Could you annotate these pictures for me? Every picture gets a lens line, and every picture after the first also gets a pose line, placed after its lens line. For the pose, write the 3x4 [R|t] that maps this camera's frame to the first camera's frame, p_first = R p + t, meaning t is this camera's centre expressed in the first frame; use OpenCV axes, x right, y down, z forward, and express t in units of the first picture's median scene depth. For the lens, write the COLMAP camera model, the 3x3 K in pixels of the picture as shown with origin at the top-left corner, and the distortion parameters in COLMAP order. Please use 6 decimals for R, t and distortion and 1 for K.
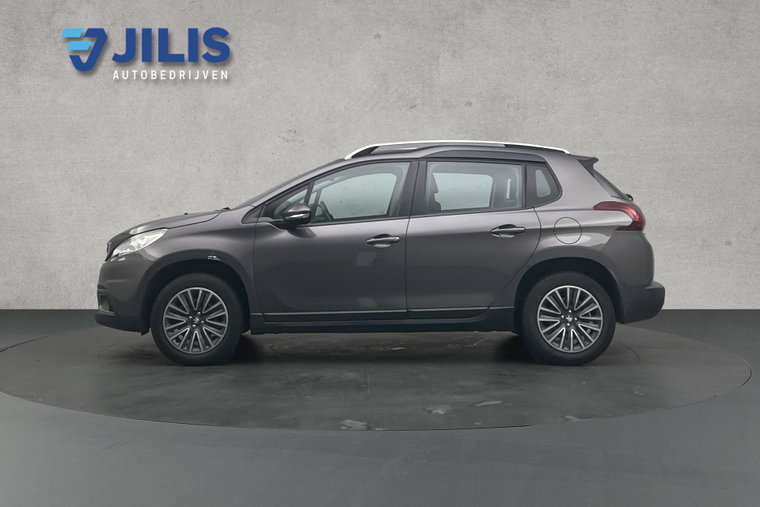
lens RADIAL K [[593.9, 0, 379.8], [0, 593.9, 254.5], [0, 0, 1]] dist [-0.000104, 0.008377]
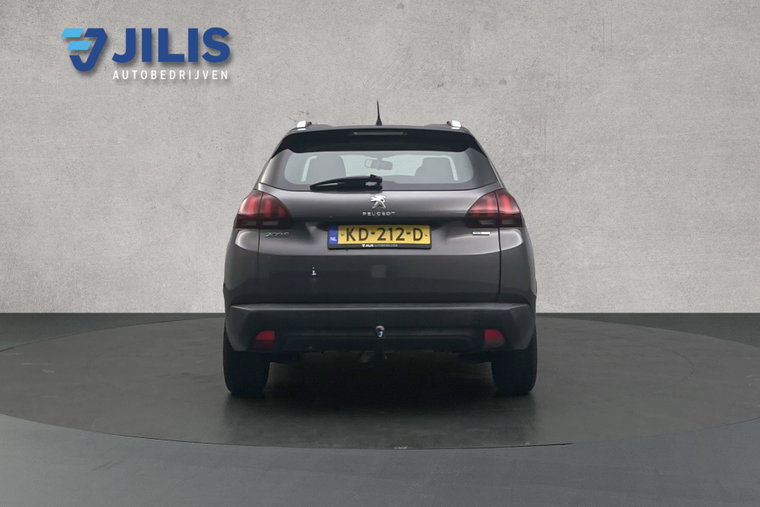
lens RADIAL K [[593.9, 0, 380.3], [0, 593.9, 253.8], [0, 0, 1]] dist [-0.000104, 0.008377]
pose [[1.000000, -0.000009, 0.000736, -0.034810], [0.000010, 0.999999, -0.001177, 0.004816], [-0.000736, 0.001177, 0.999999, 0.110684]]
